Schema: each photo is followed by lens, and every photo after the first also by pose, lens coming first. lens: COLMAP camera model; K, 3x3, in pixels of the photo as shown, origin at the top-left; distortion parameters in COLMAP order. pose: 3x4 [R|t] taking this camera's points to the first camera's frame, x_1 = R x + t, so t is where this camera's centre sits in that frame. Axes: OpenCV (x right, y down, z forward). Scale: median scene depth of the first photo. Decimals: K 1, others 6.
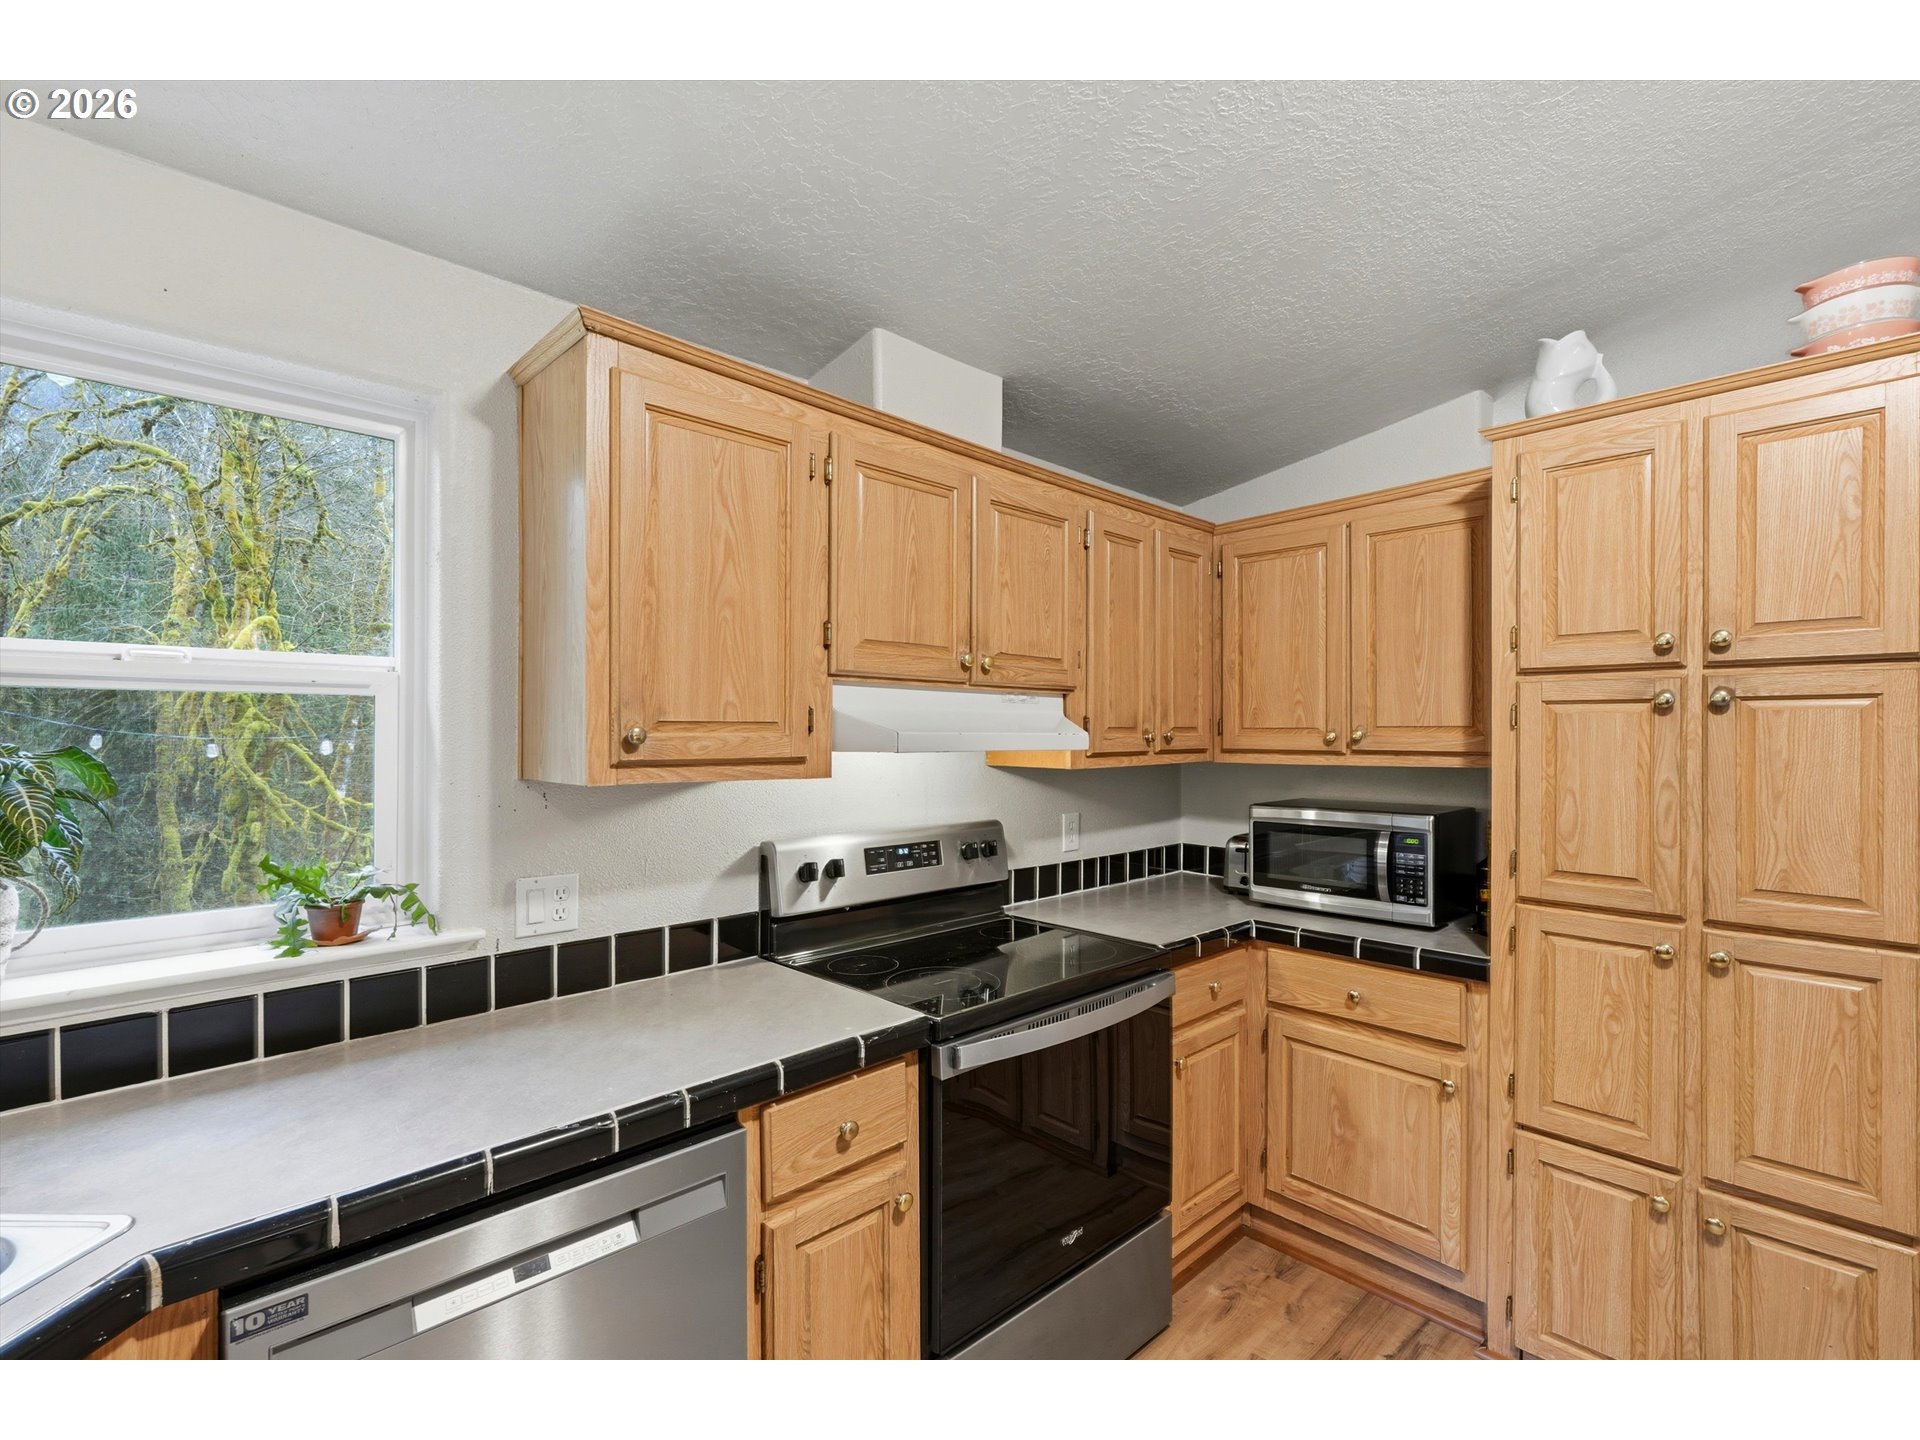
lens RADIAL K [[849.8, 0, 961.1], [0, 849.8, 728.7], [0, 0, 1]] dist [-0.000472, 0.000262]
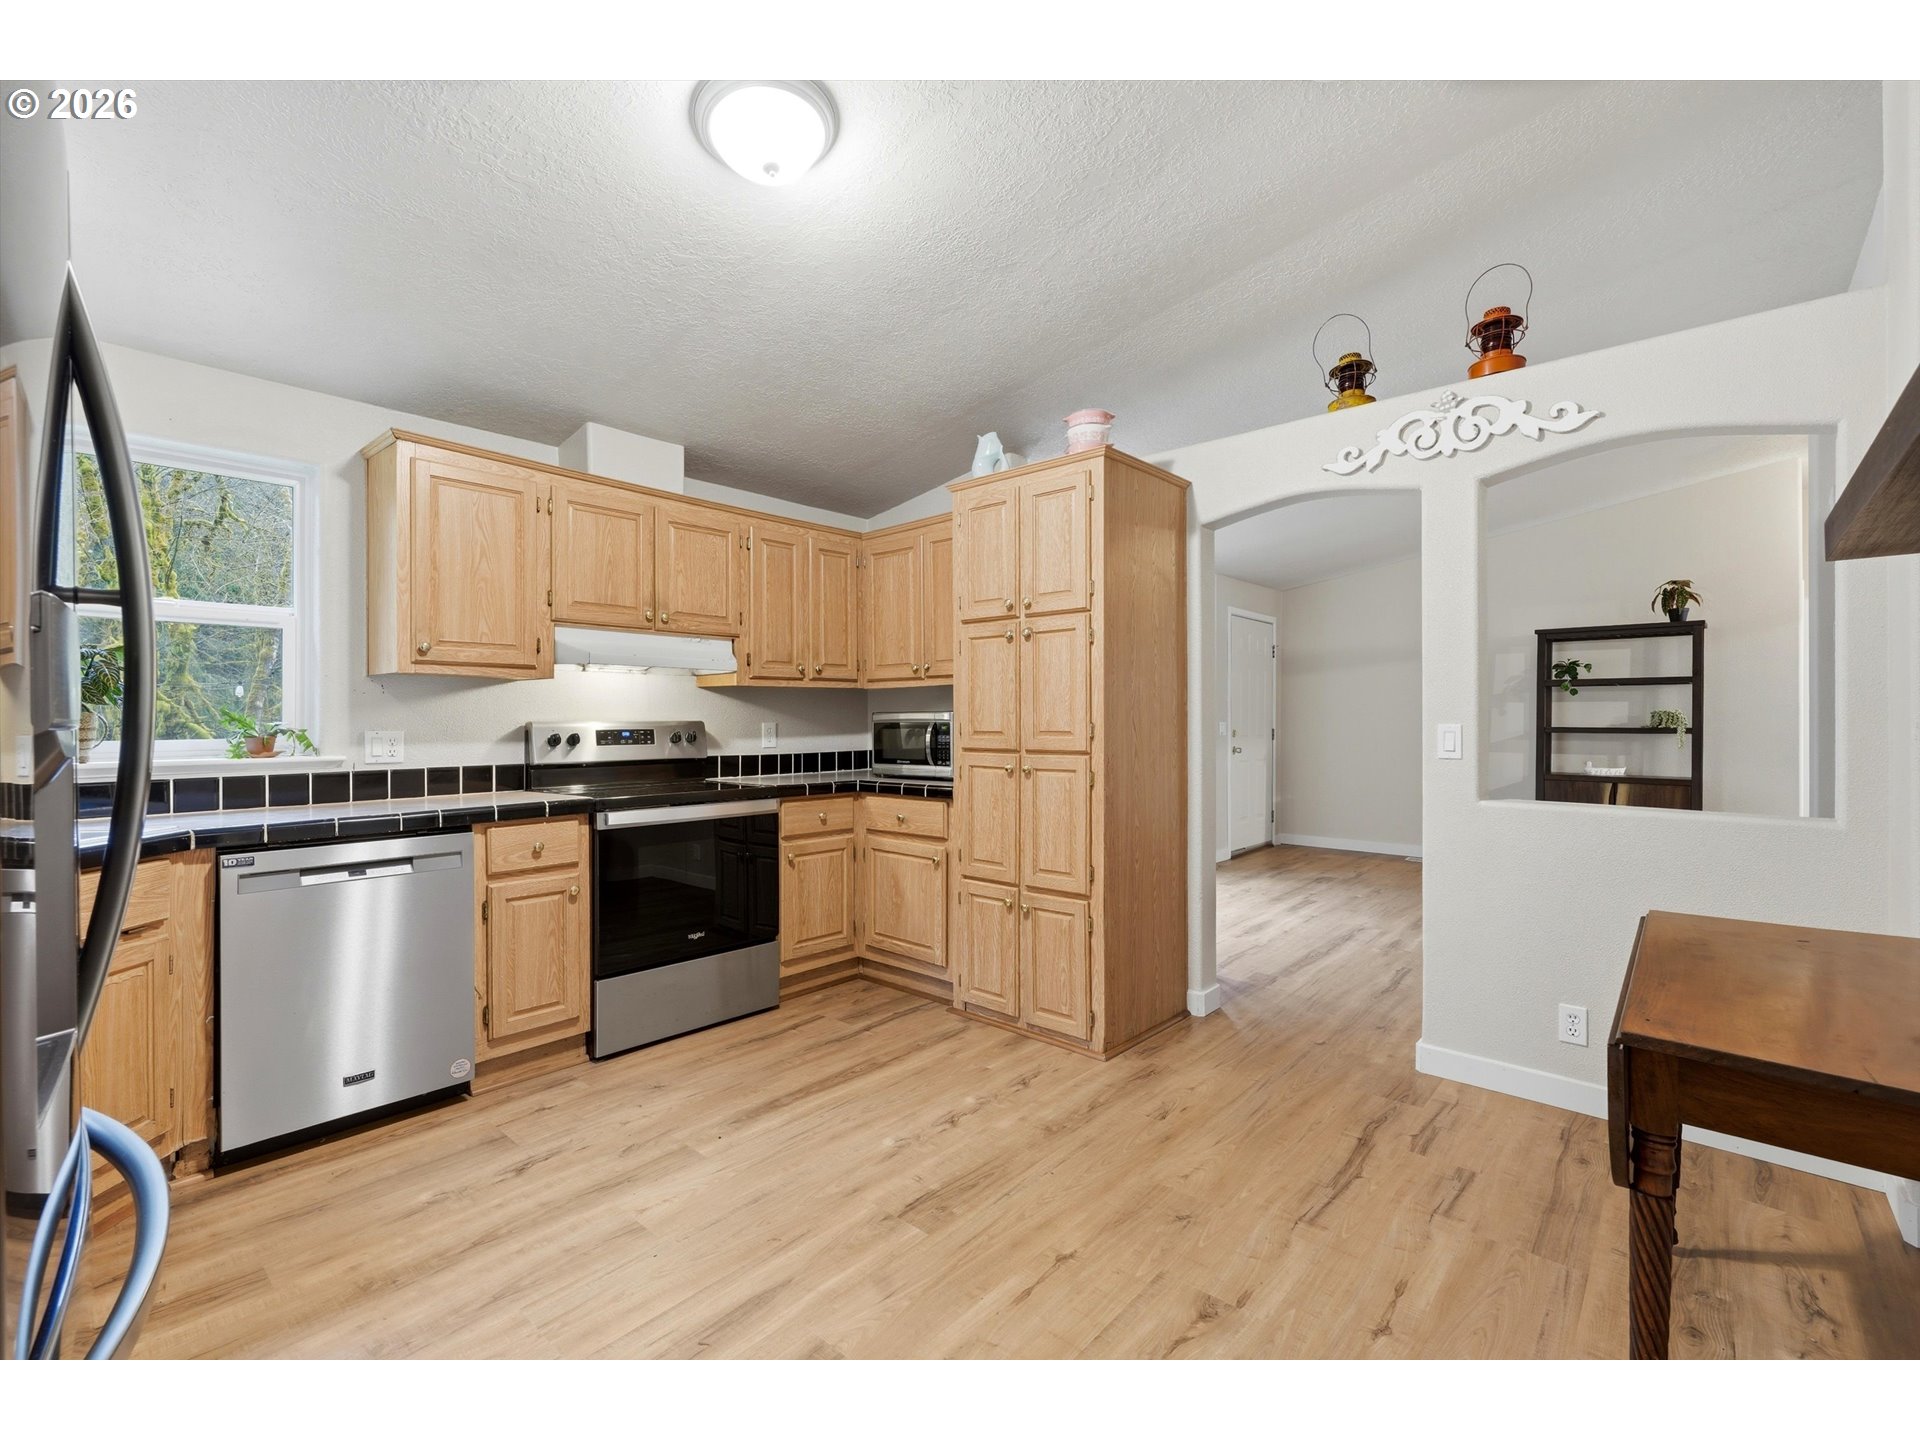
lens RADIAL K [[828.6, 0, 954.4], [0, 828.6, 712.8], [0, 0, 1]] dist [0.001932, 0.000068]
pose [[0.996983, -0.004768, 0.077471, 0.505836], [0.004776, 0.999989, 0.000083, 0.122673], [-0.077470, 0.000288, 0.996995, -0.735614]]
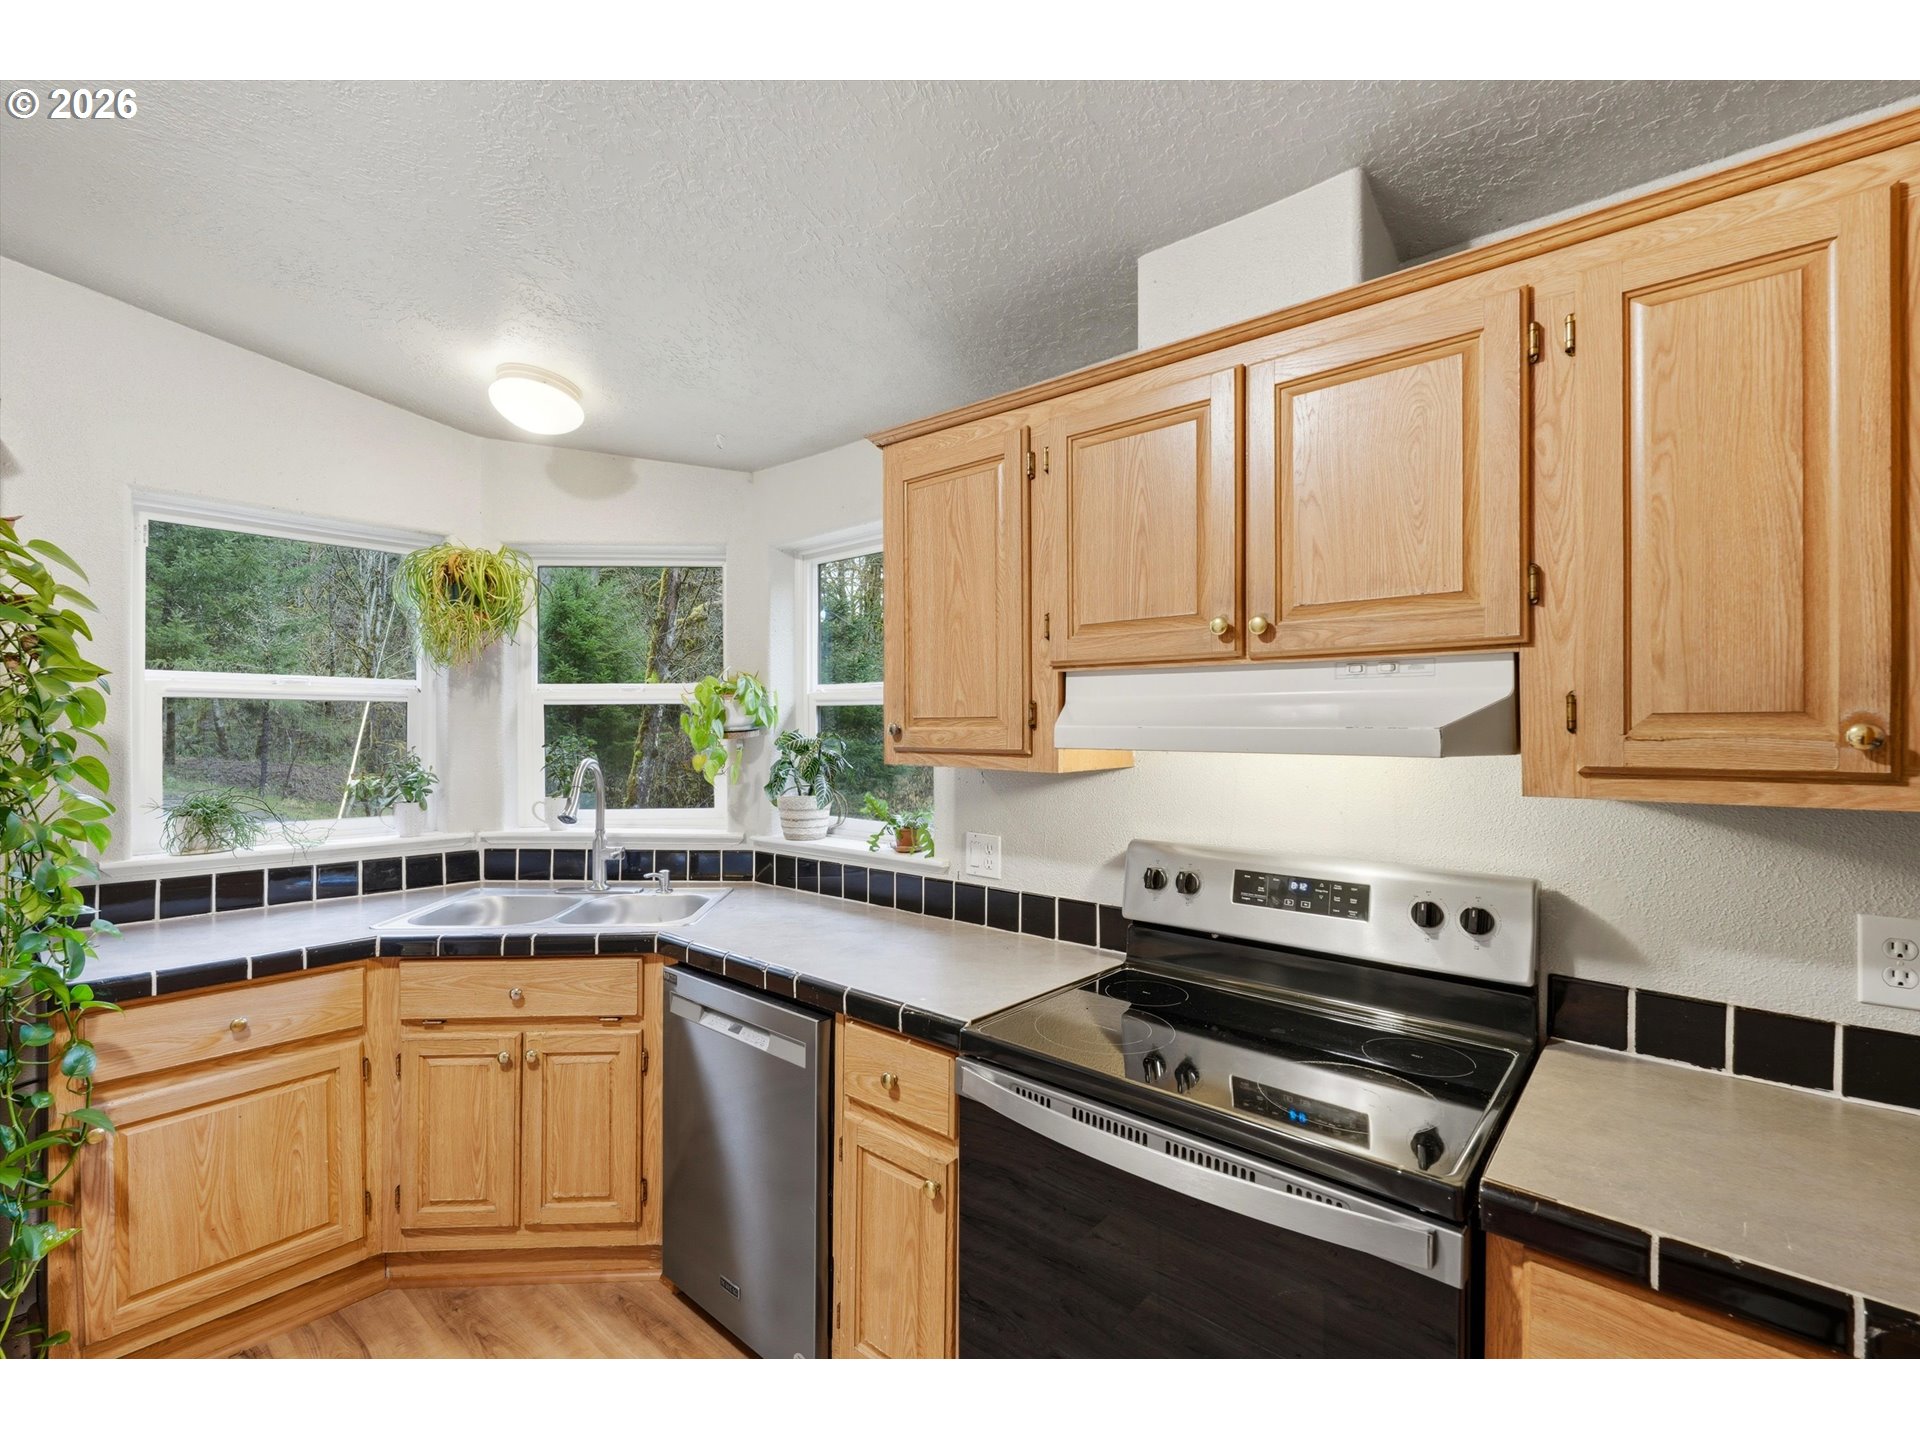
lens RADIAL K [[850.6, 0, 960.0], [0, 850.6, 720.0], [0, 0, 1]] dist [-0.000782, -0.000078]
pose [[0.097785, -0.008256, -0.995173, 0.740802], [0.005915, 0.999953, -0.007714, 0.003658], [0.995190, -0.005133, 0.097829, 0.729530]]
